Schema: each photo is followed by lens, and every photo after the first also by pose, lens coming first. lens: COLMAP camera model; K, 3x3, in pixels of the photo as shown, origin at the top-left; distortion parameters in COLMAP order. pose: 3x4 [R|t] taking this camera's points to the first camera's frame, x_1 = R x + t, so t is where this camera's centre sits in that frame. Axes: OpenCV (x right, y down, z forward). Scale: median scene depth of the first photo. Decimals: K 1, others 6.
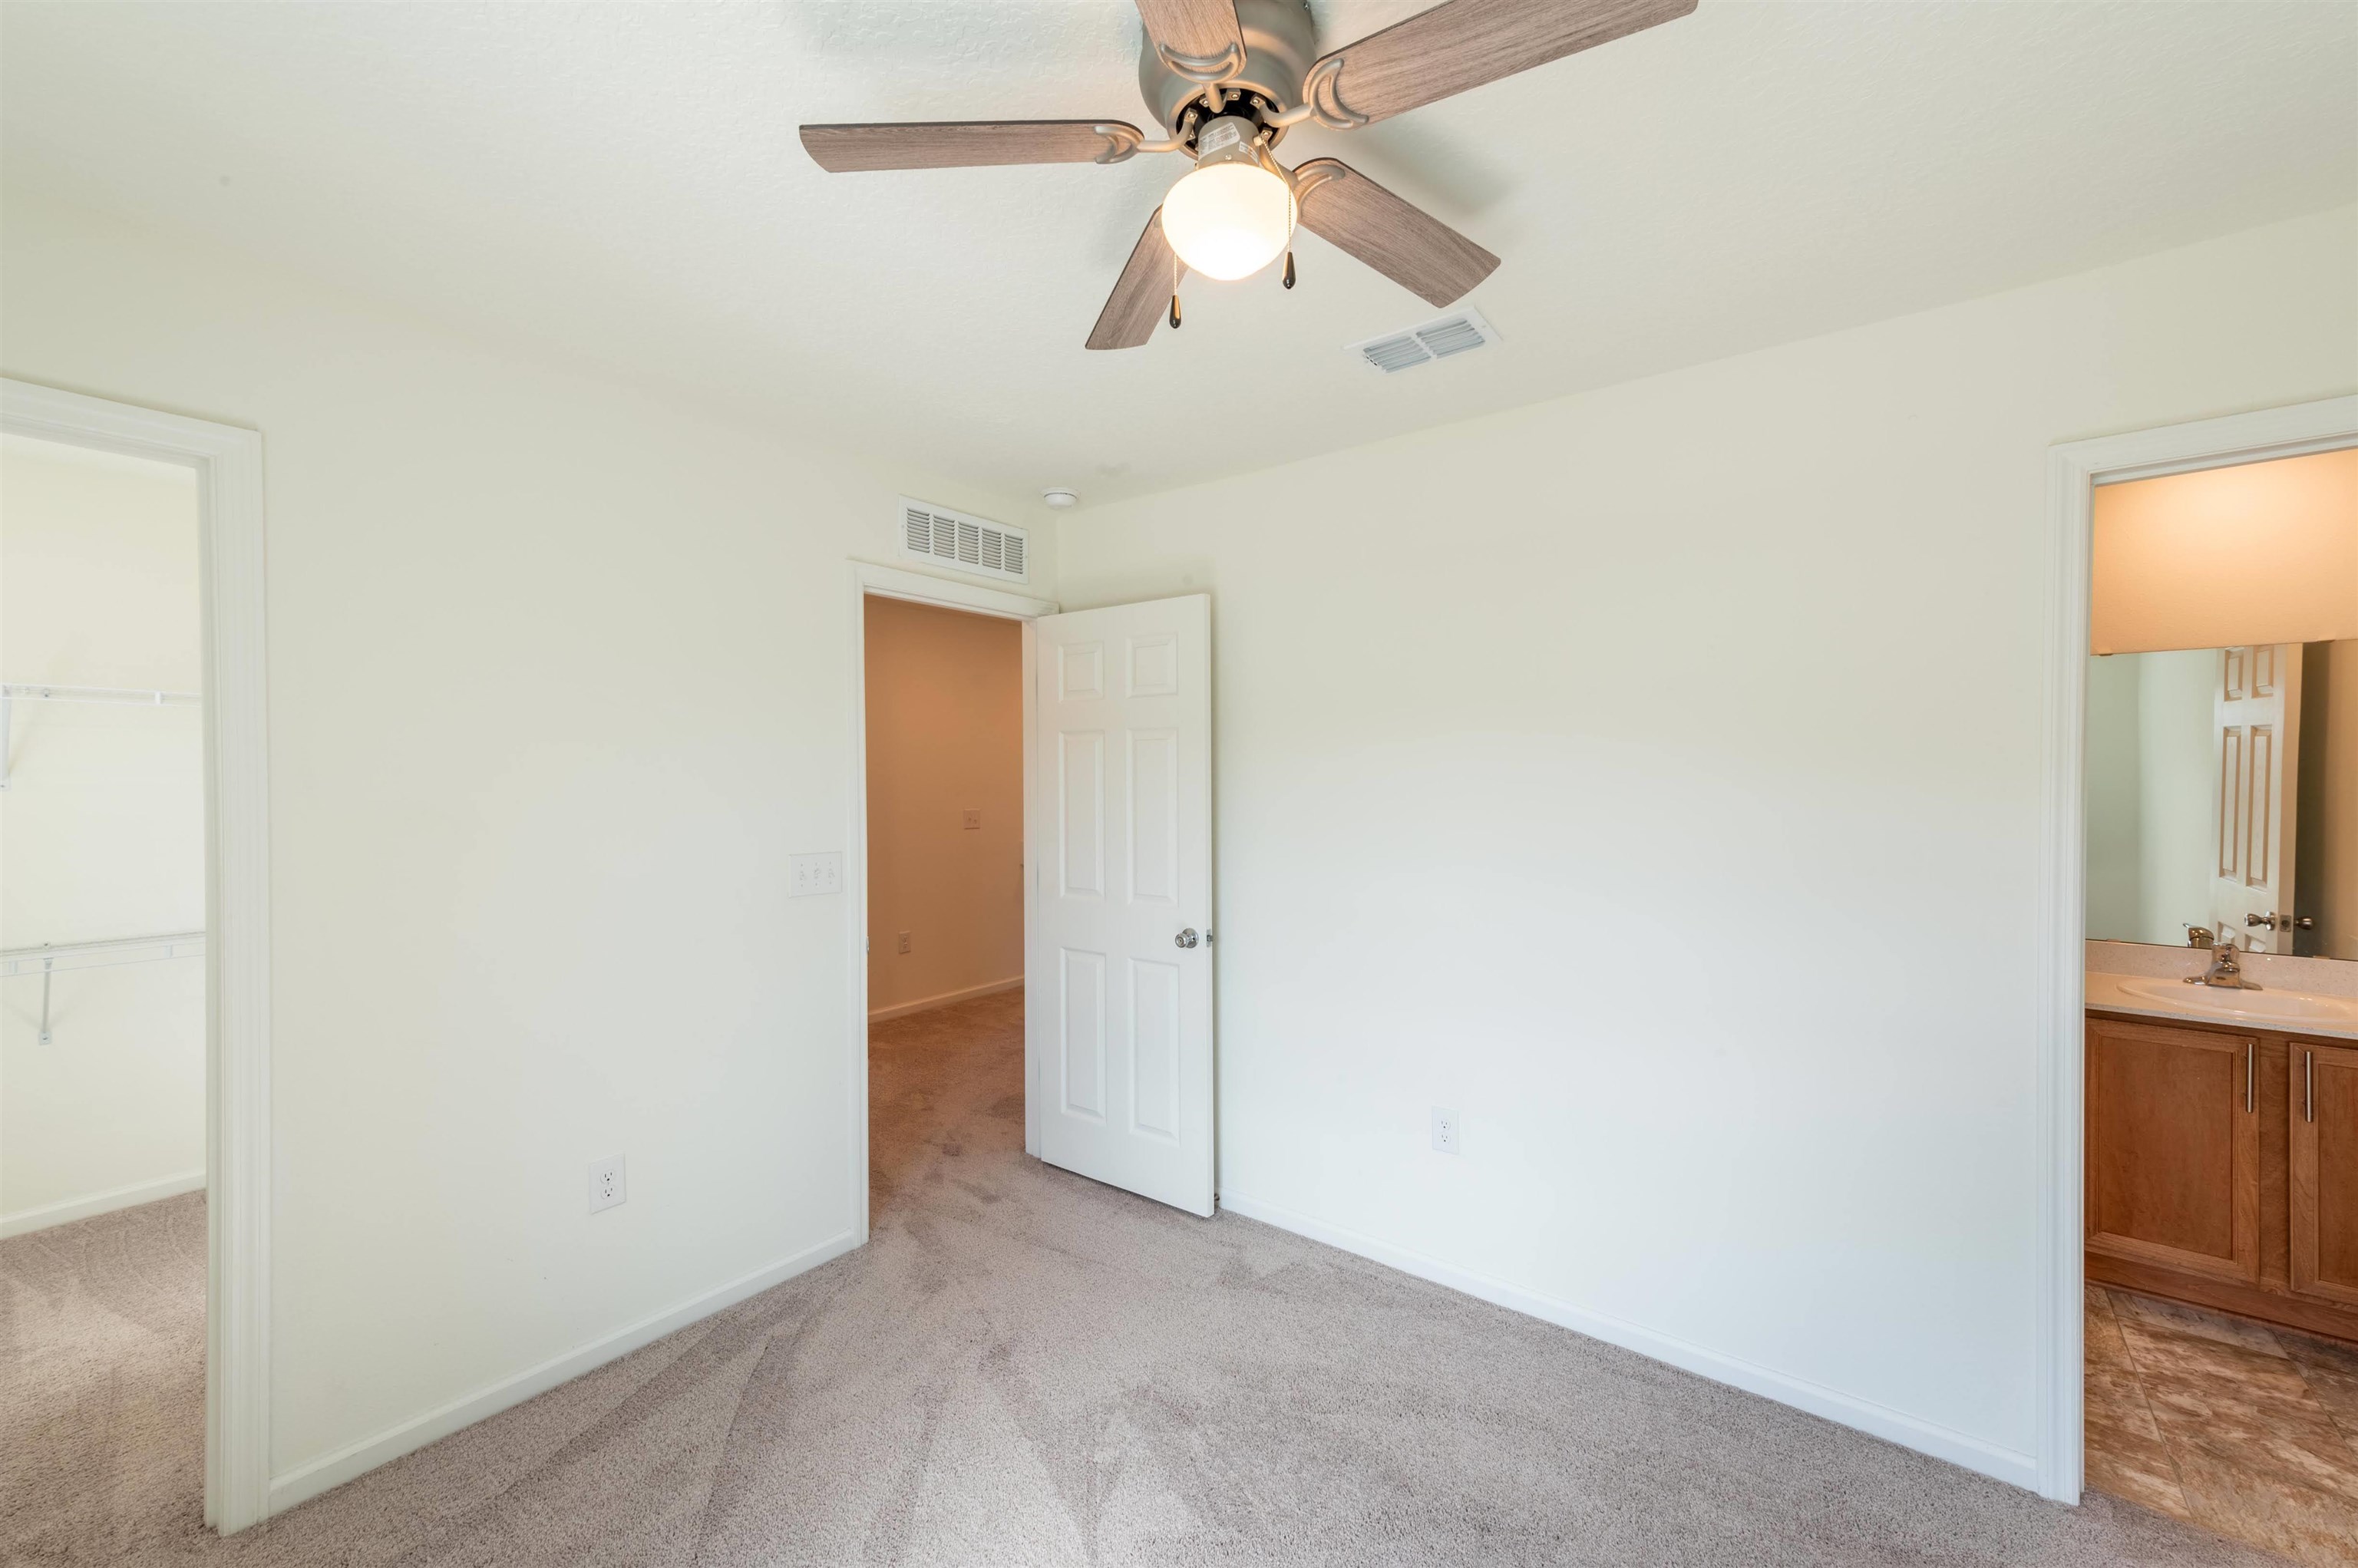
lens RADIAL K [[925.1, 0, 1176.6], [0, 925.1, 781.2], [0, 0, 1]] dist [0.018772, -0.000536]
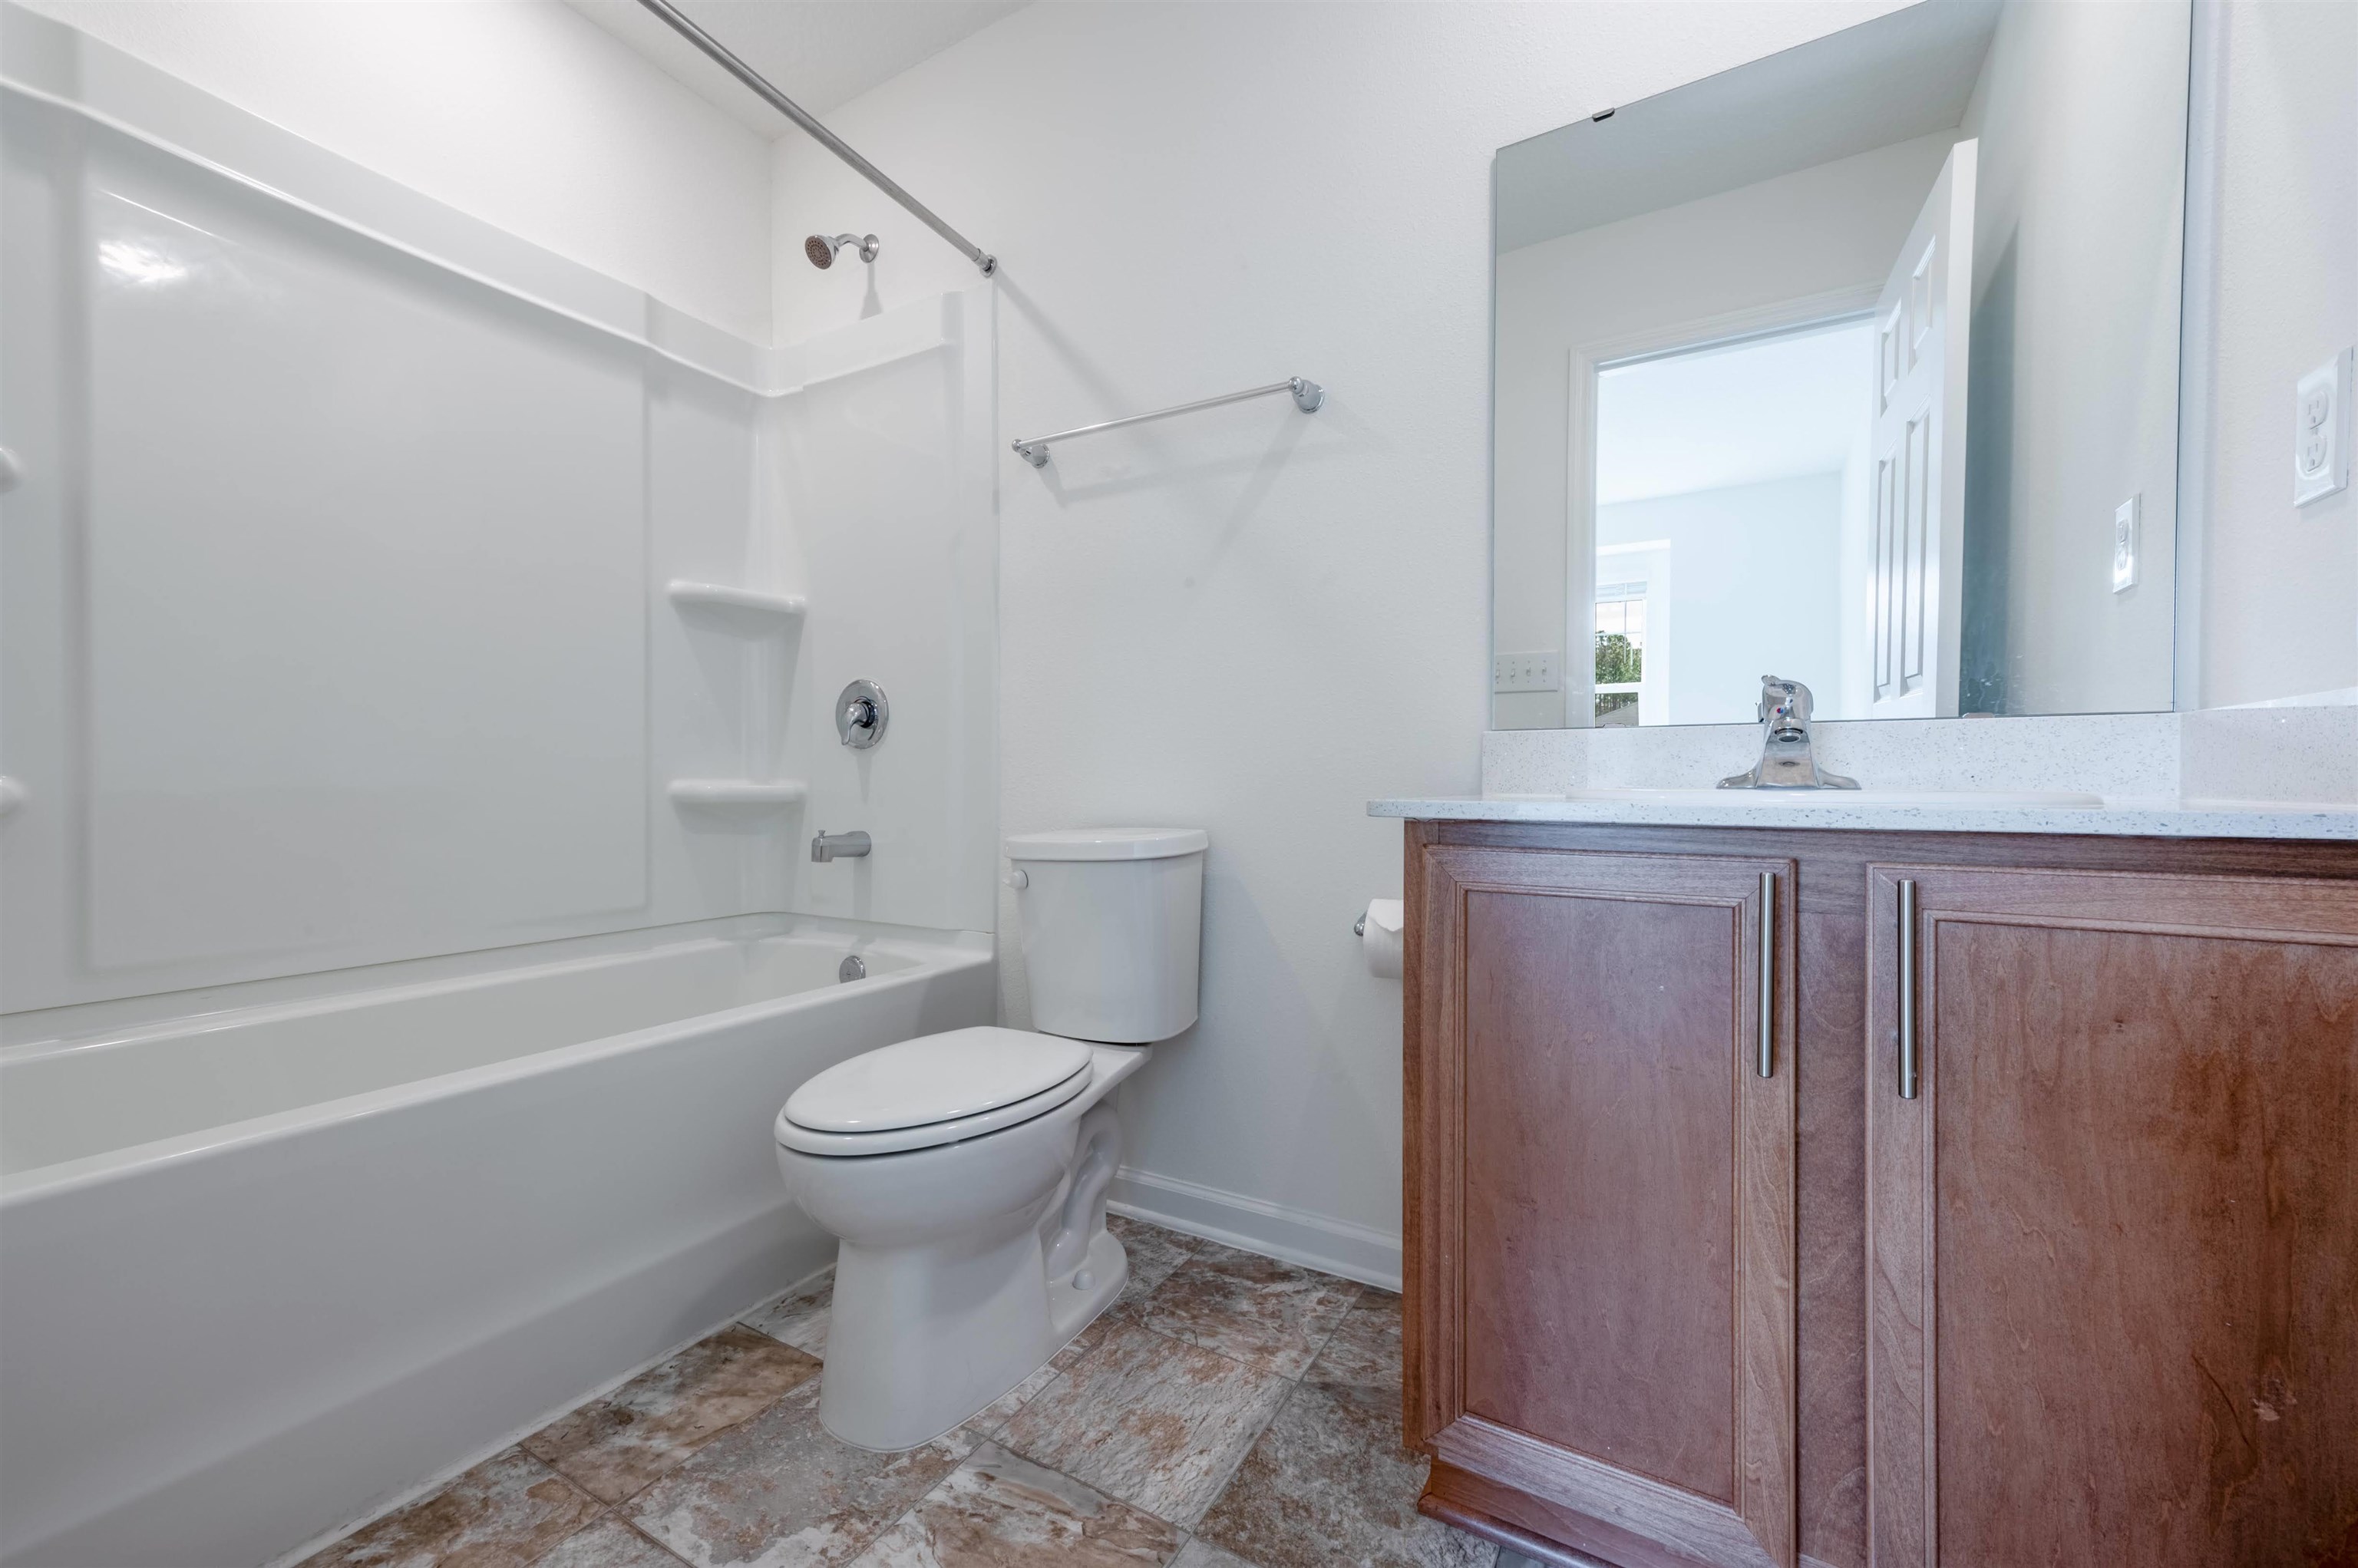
lens RADIAL K [[925.1, 0, 1190.1], [0, 925.1, 794.2], [0, 0, 1]] dist [0.018772, -0.000536]
pose [[0.990426, 0.004458, 0.137970, 0.885068], [-0.004422, 0.999990, -0.000568, 0.250592], [-0.137971, -0.000048, 0.990436, 0.702226]]
